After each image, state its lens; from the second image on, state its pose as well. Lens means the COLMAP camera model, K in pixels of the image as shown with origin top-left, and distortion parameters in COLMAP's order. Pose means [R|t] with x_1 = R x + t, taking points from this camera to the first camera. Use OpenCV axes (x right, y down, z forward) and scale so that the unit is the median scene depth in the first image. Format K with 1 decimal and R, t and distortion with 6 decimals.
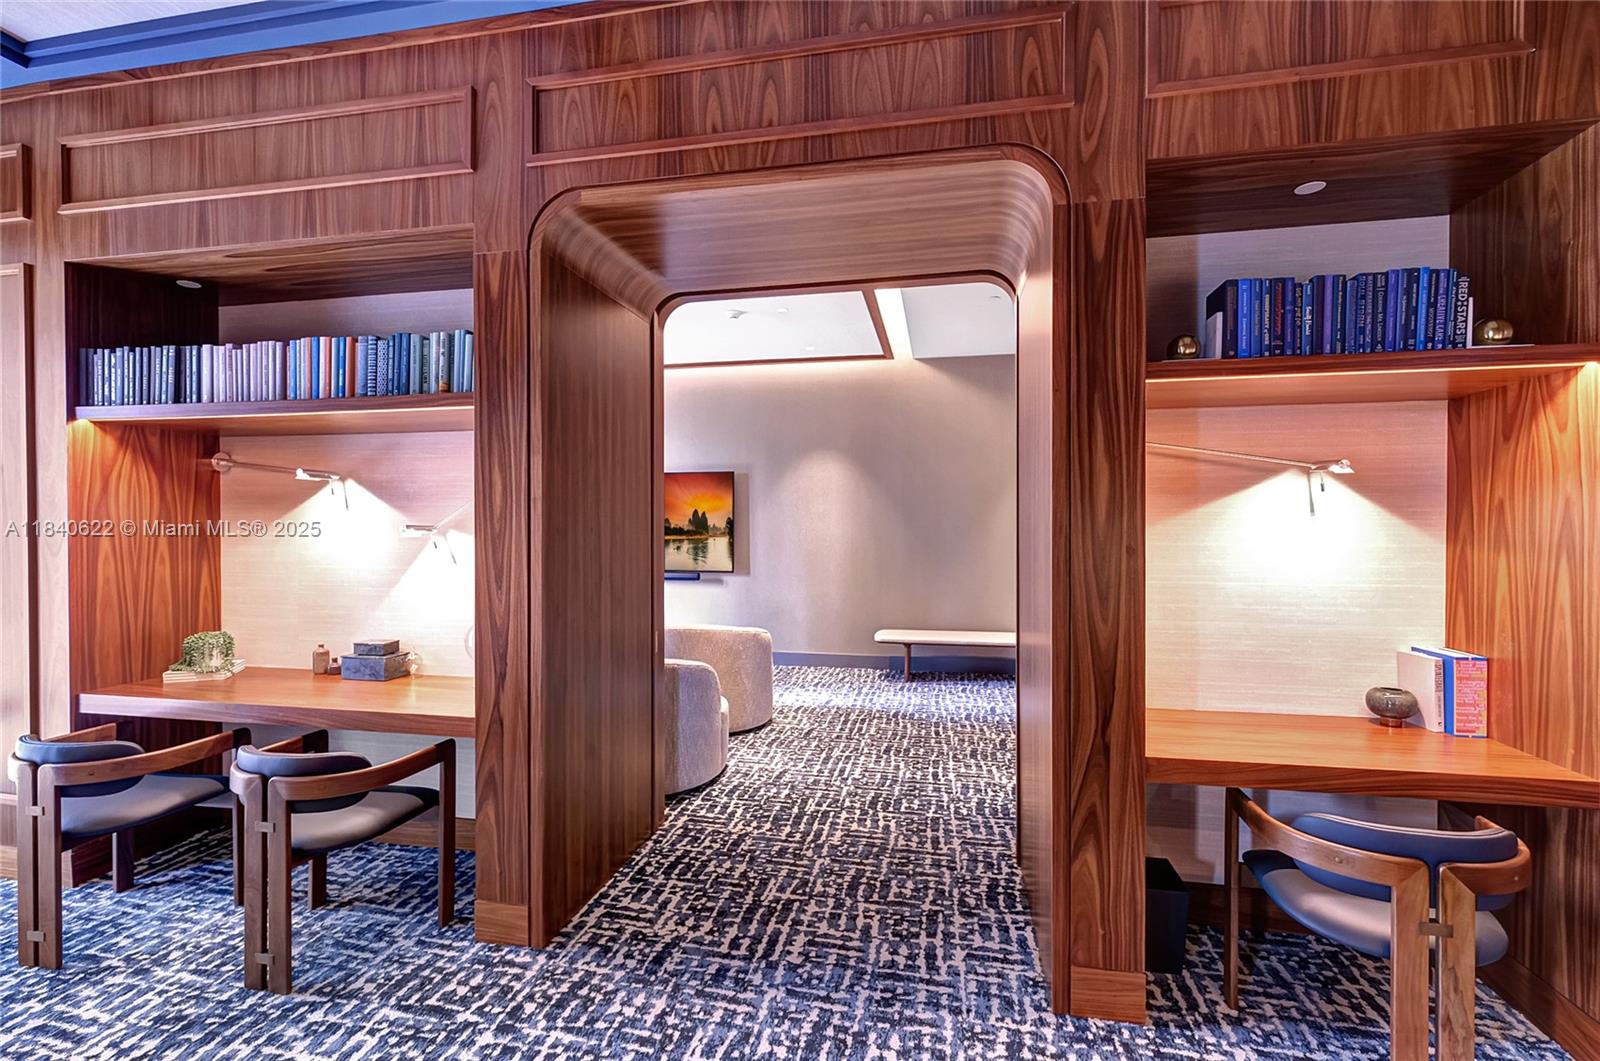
lens RADIAL K [[677.4, 0, 800.0], [0, 677.4, 530.5], [0, 0, 1]] dist [-0.039051, 0.010395]
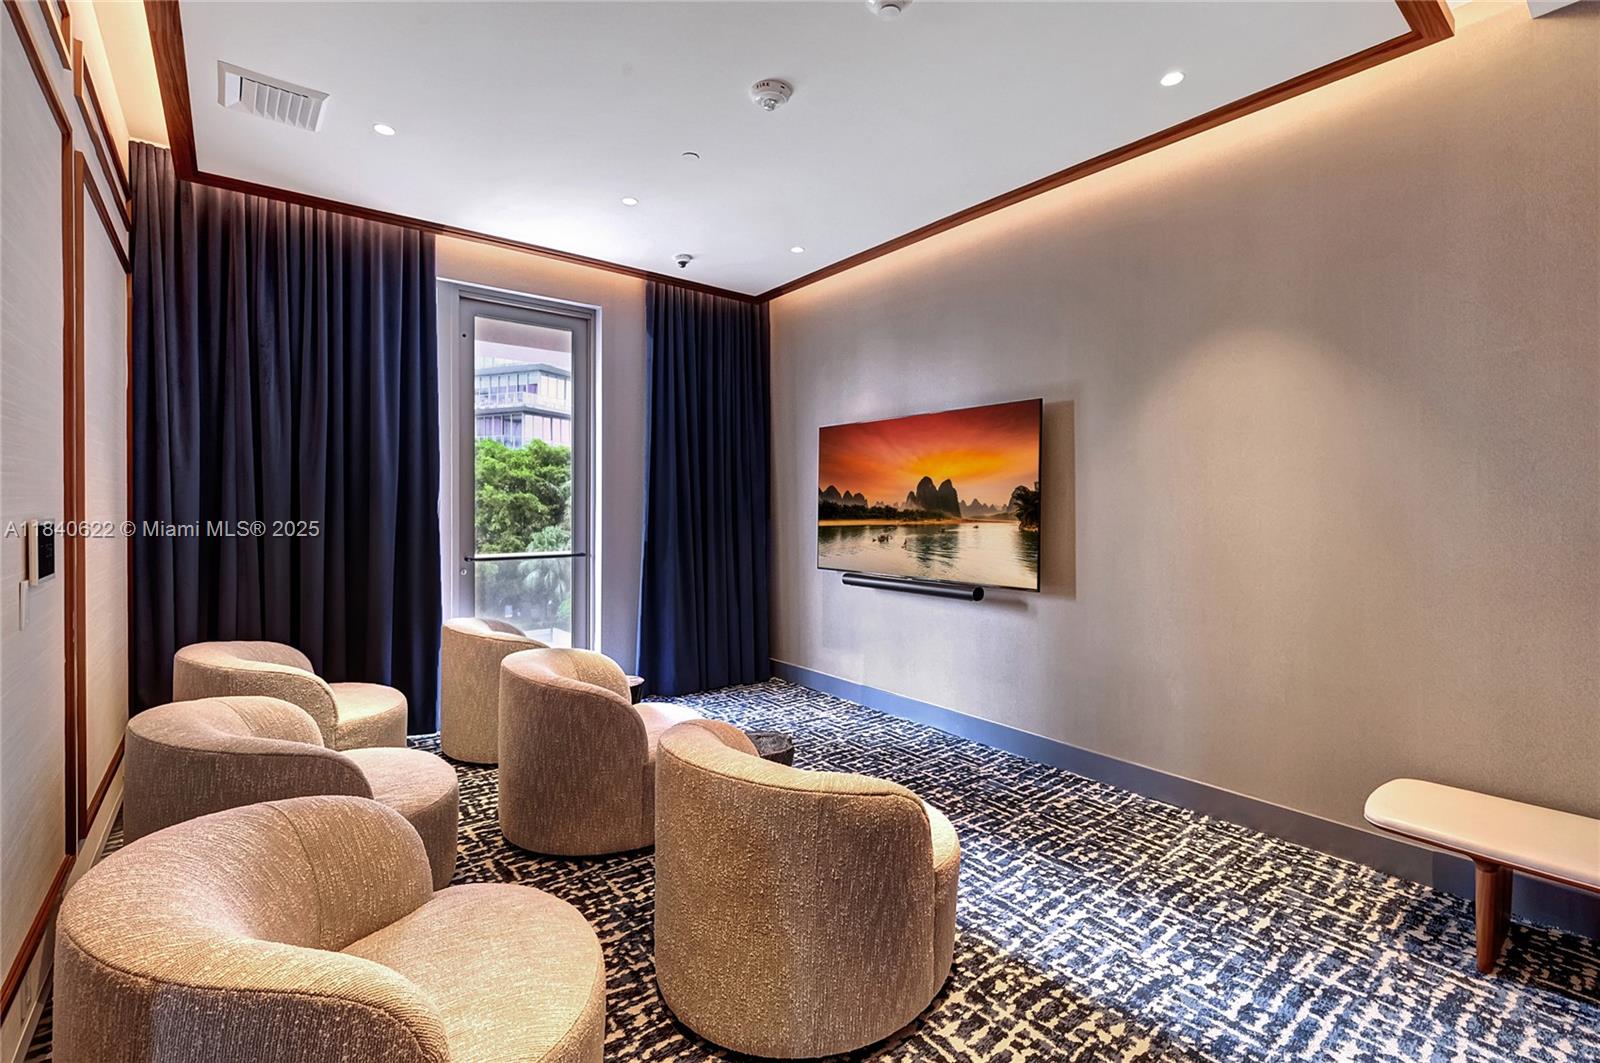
lens RADIAL K [[677.4, 0, 800.0], [0, 677.4, 531.5], [0, 0, 1]] dist [-0.039051, 0.010395]
pose [[0.752445, 0.016172, -0.658456, 0.011559], [0.006843, 0.999453, 0.032367, -0.000186], [0.658619, -0.028861, 0.751923, 0.055556]]
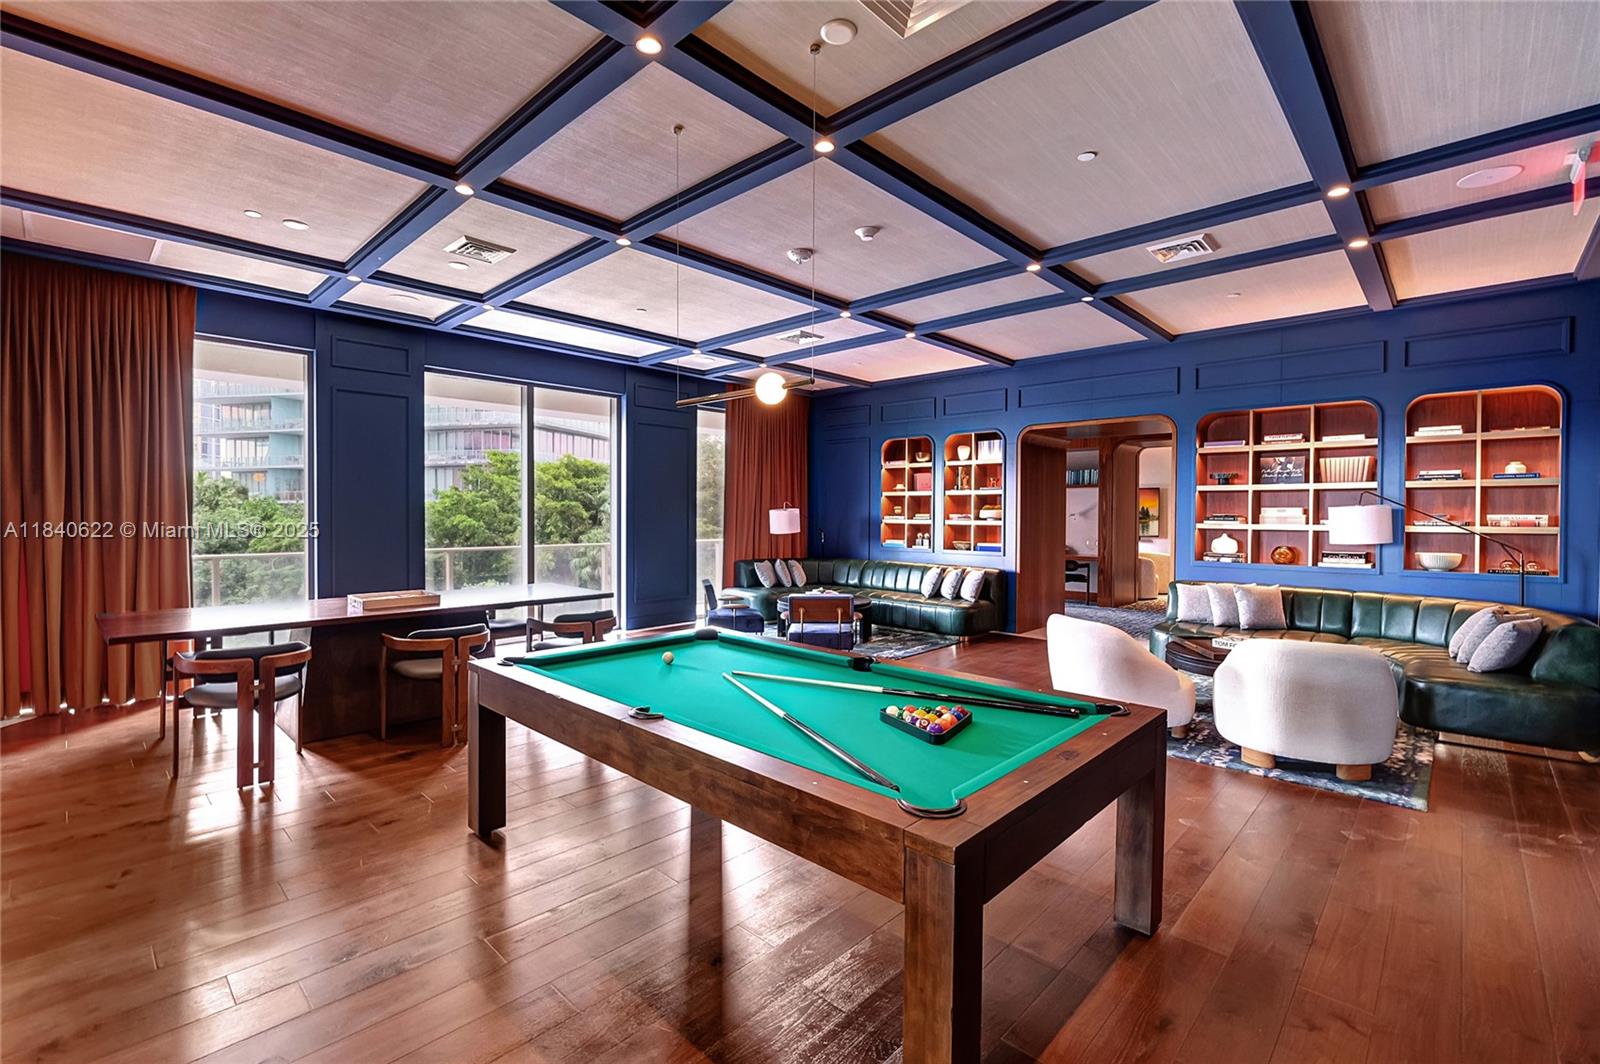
lens RADIAL K [[677.4, 0, 800.0], [0, 677.4, 532.0], [0, 0, 1]] dist [-0.039051, 0.010395]
pose [[0.826419, 0.013251, -0.562900, 0.016119], [-0.003268, 0.999819, 0.018737, 0.001275], [0.563047, -0.013645, 0.826312, -0.151074]]
